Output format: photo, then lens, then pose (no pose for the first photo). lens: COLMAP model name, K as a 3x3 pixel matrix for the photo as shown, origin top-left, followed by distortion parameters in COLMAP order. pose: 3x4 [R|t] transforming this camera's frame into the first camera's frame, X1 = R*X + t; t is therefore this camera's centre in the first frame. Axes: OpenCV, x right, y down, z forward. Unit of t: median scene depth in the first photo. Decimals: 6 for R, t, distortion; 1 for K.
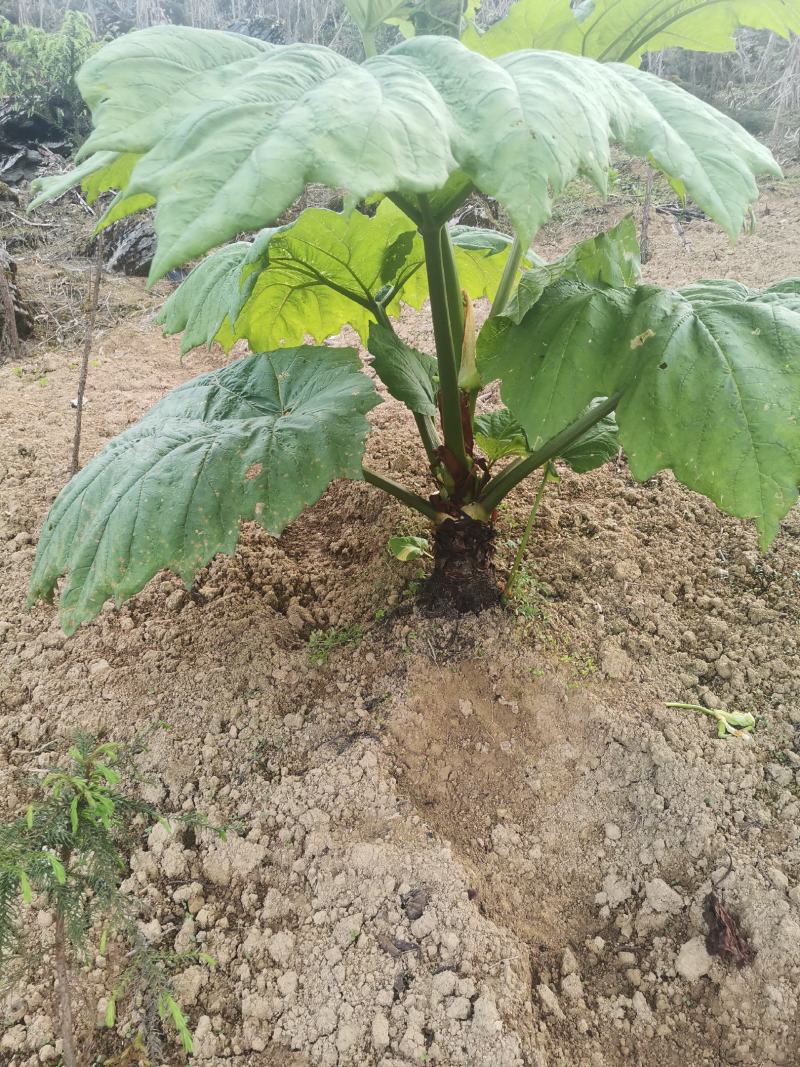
lens RADIAL K [[777.3, 0, 388.3], [0, 777.3, 526.9], [0, 0, 1]] dist [0.053734, -0.083775]
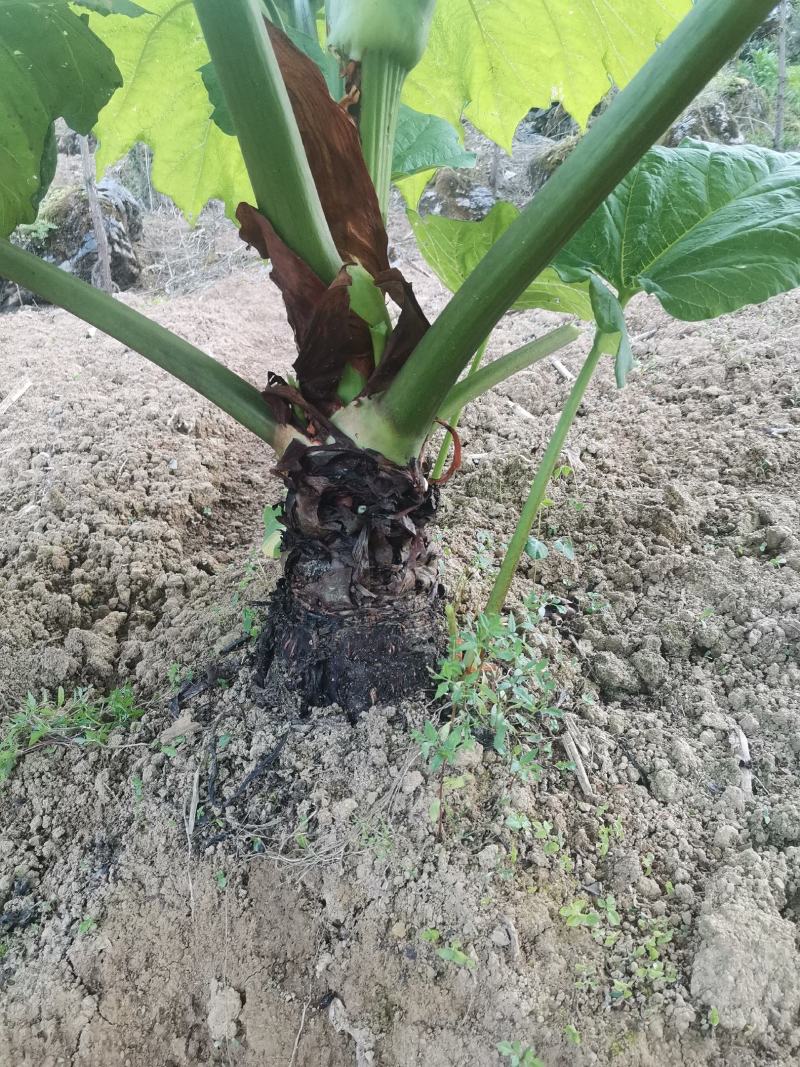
lens RADIAL K [[779.8, 0, 400.0], [0, 779.8, 533.5], [0, 0, 1]] dist [0.081108, -0.110645]
pose [[0.958327, 0.099235, -0.267883, 0.264667], [-0.107039, 0.994147, -0.014648, 0.037879], [0.264862, 0.042712, 0.963340, 0.779225]]
